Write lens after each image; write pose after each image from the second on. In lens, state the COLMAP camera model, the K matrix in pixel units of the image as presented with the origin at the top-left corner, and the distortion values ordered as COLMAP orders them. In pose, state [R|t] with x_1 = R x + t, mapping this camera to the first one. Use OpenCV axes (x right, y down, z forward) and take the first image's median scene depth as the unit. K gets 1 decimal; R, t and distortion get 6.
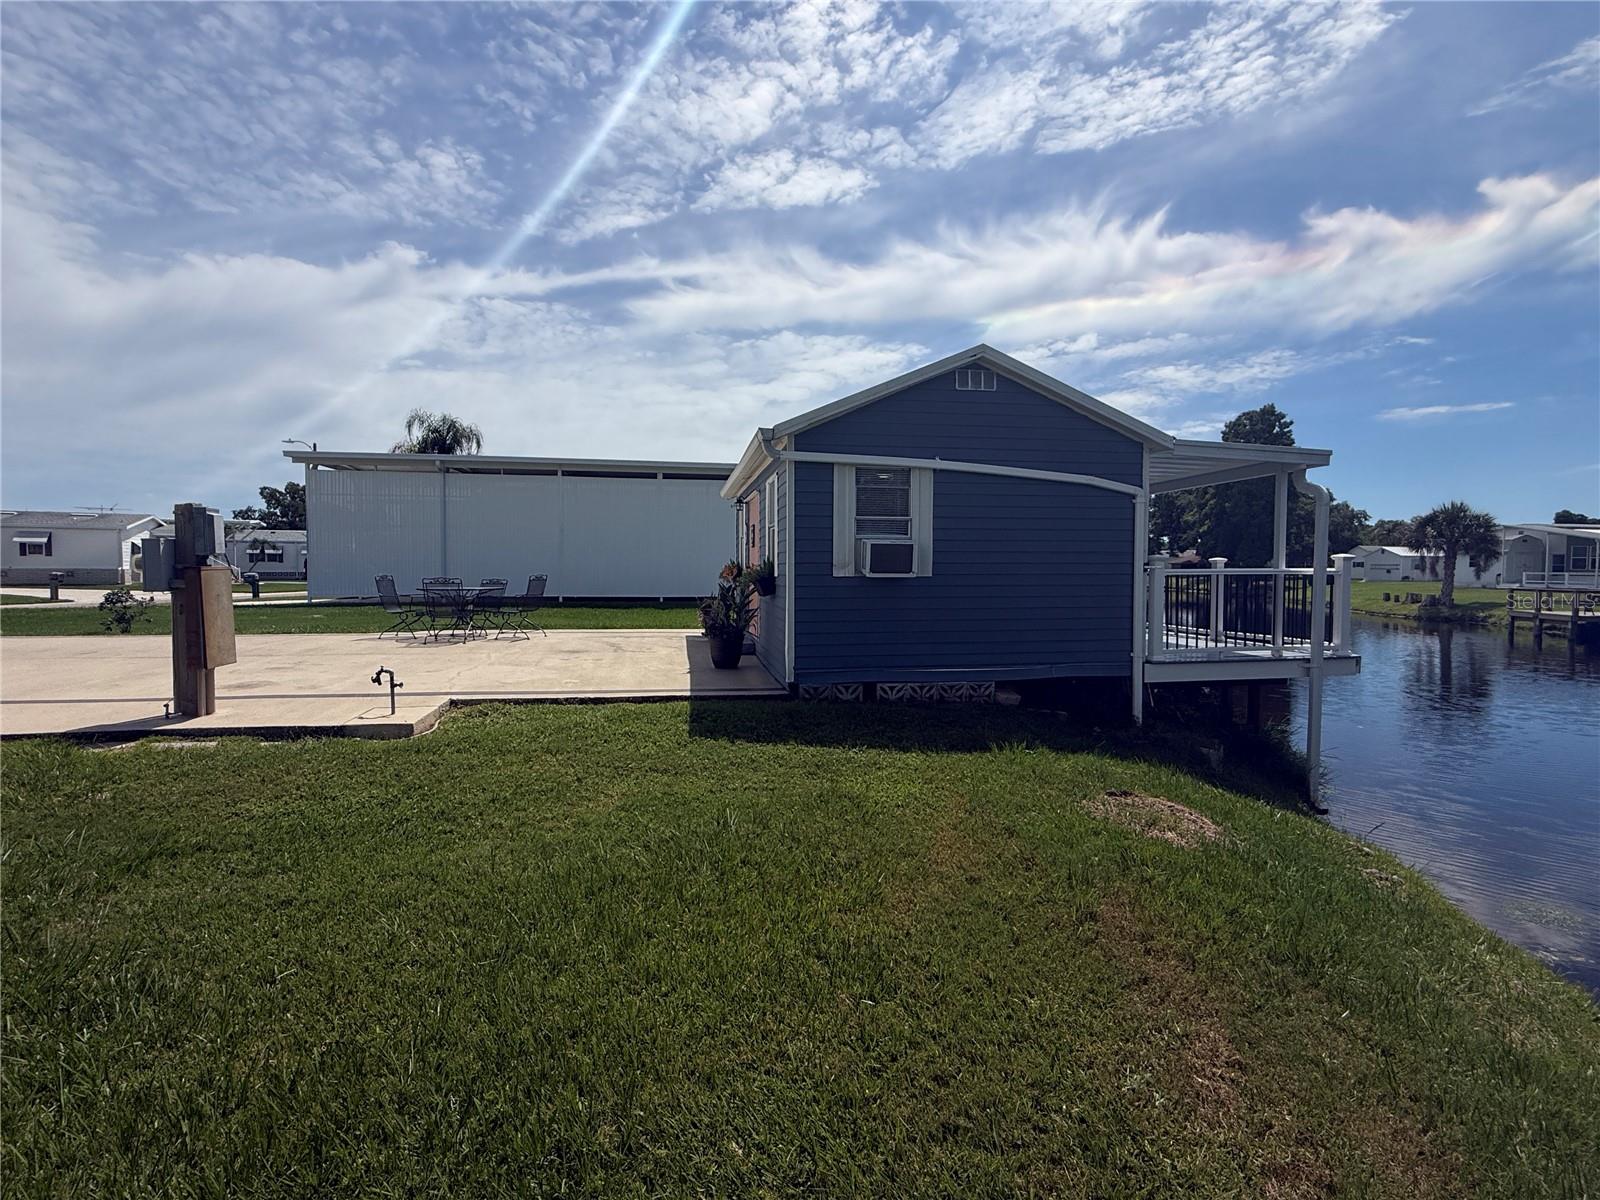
lens RADIAL K [[737.8, 0, 797.2], [0, 737.8, 600.6], [0, 0, 1]] dist [-0.001191, -0.000393]
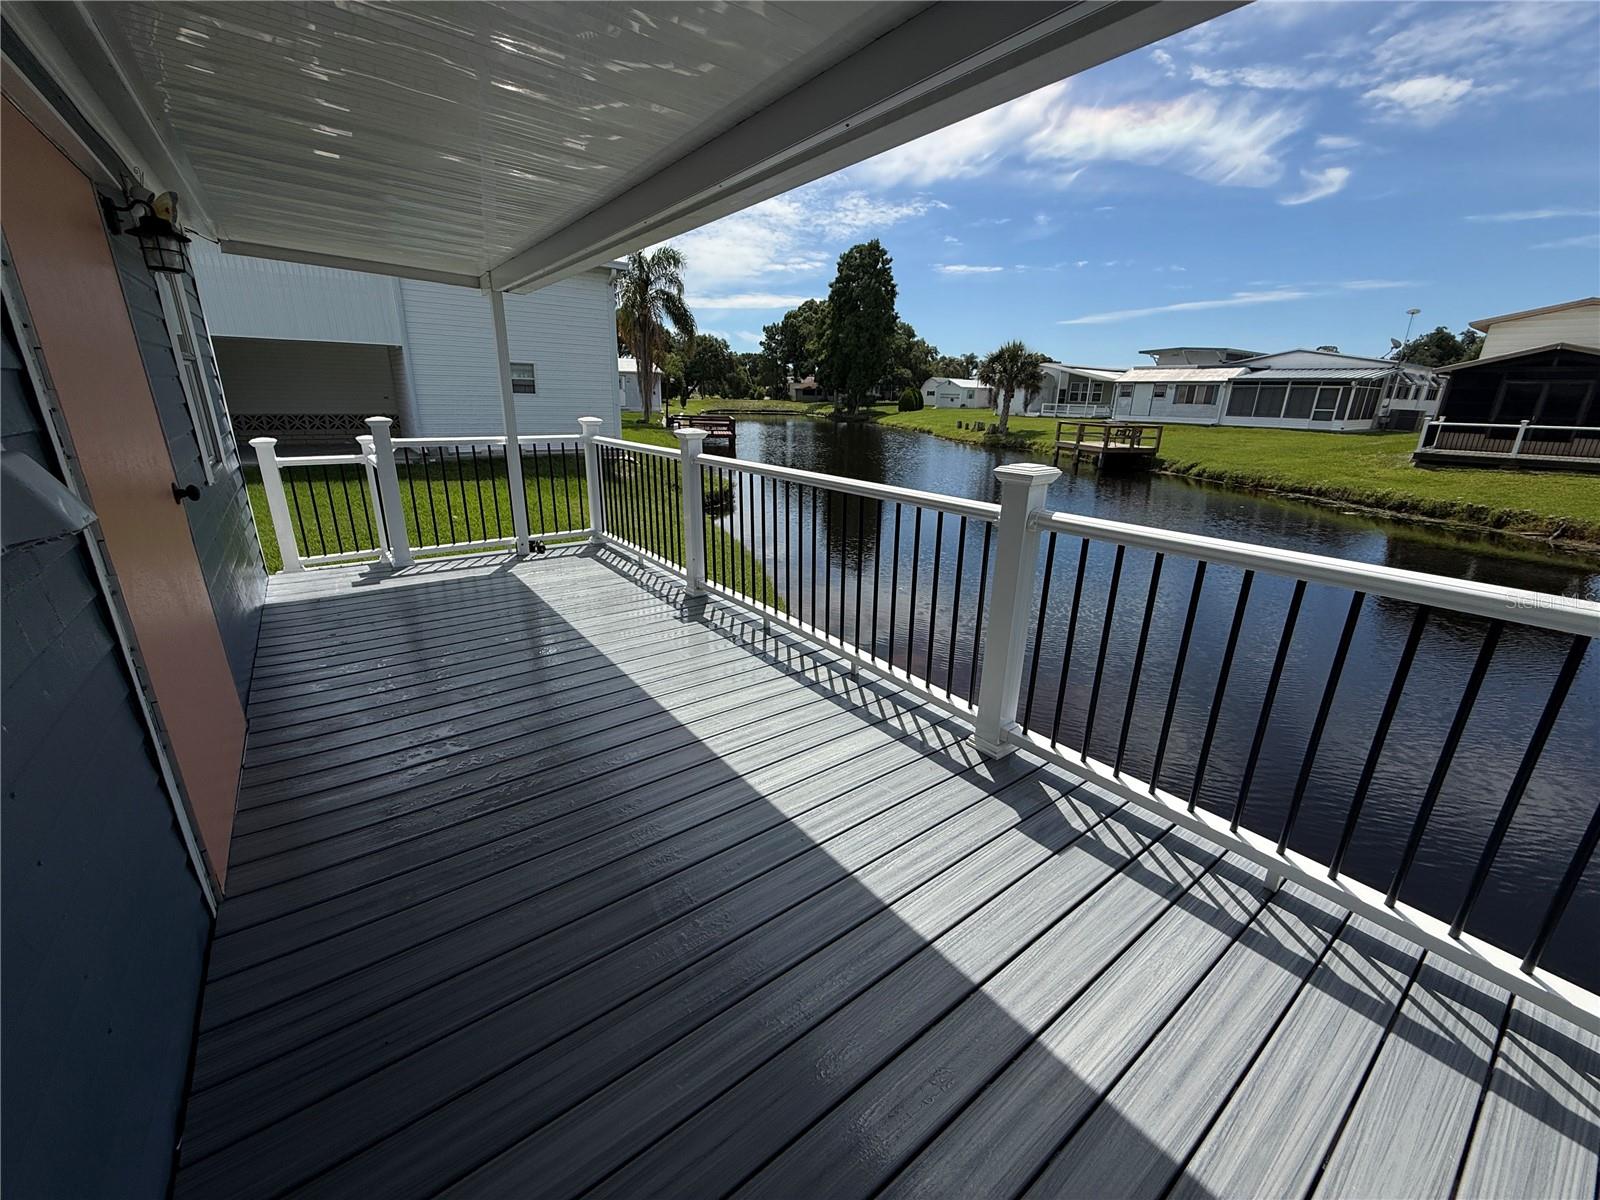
lens RADIAL K [[643.4, 0, 788.6], [0, 643.4, 609.1], [0, 0, 1]] dist [-0.000490, 0.000094]
pose [[0.882291, -0.142545, 0.448602, 0.064099], [0.009357, 0.958167, 0.286058, -0.023028], [-0.470611, -0.248189, 0.846716, 0.210598]]
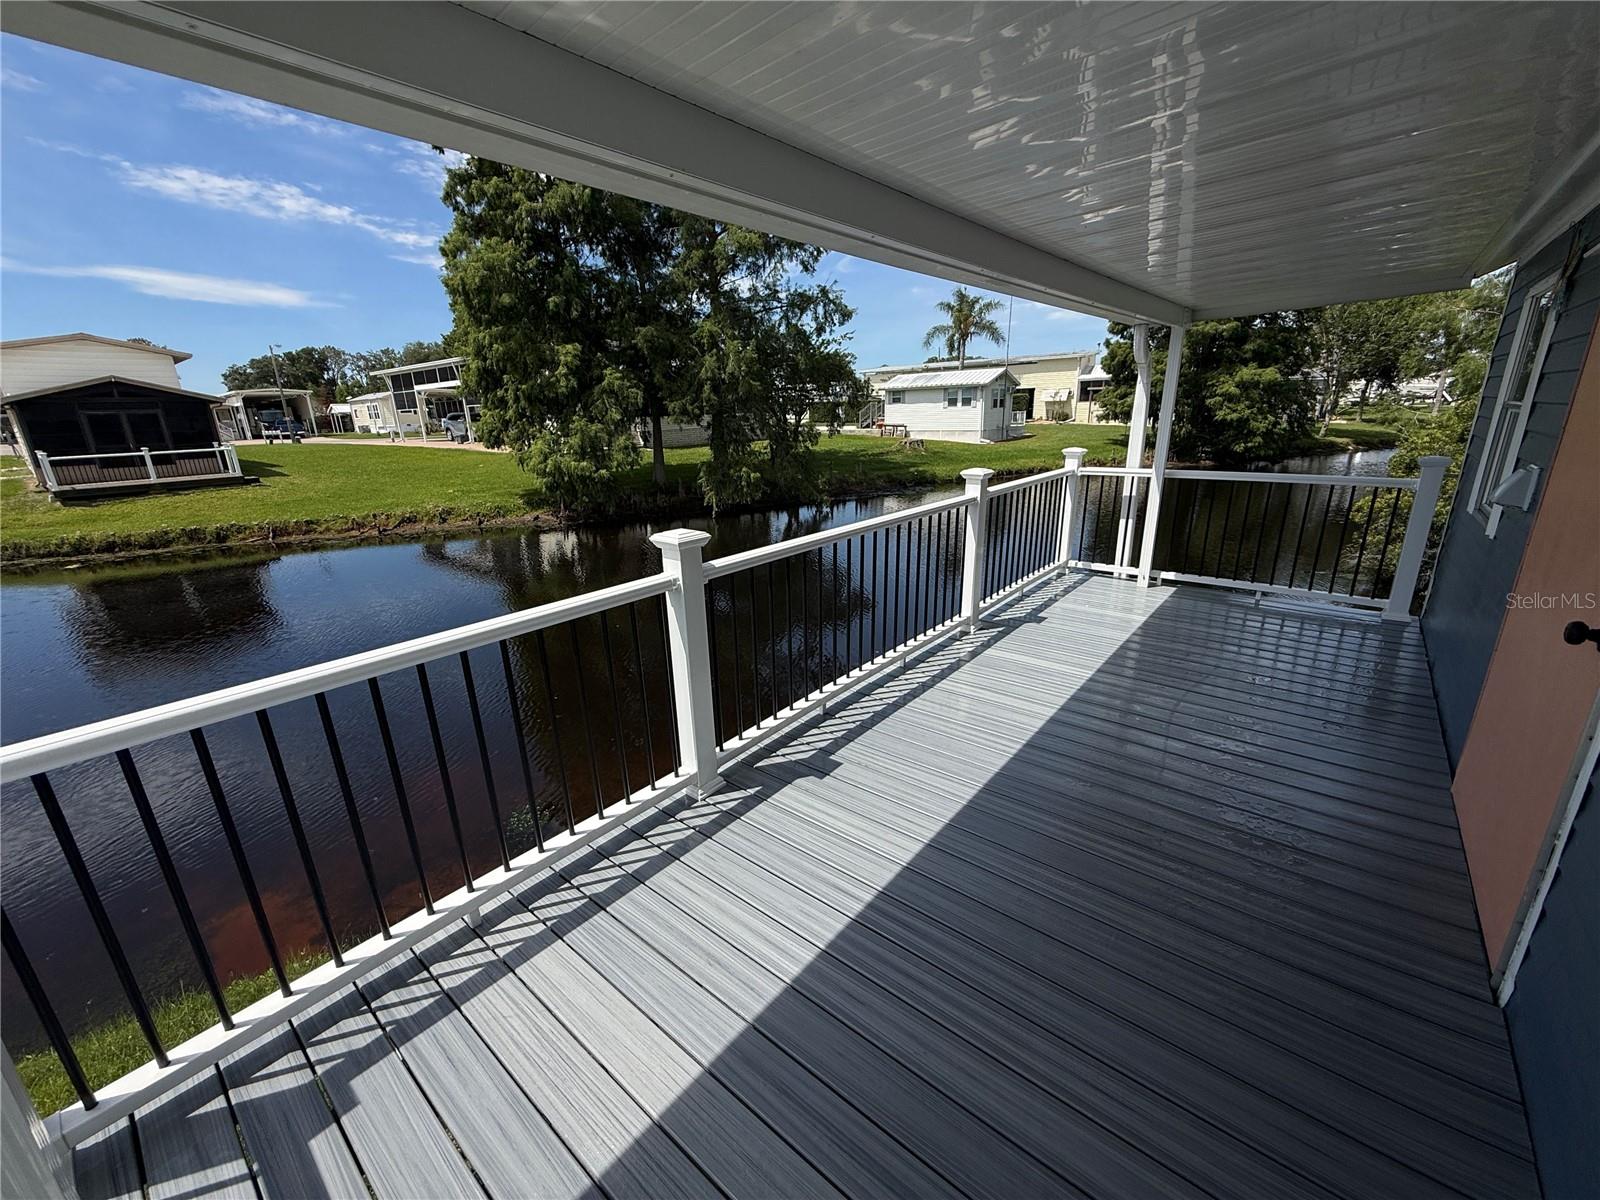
lens RADIAL K [[643.4, 0, 807.4], [0, 643.4, 606.8], [0, 0, 1]] dist [-0.000490, 0.000094]
pose [[-0.656716, -0.207513, 0.725026, 0.051549], [0.059082, 0.944285, 0.323783, -0.030099], [-0.751820, 0.255469, -0.607867, 0.342885]]
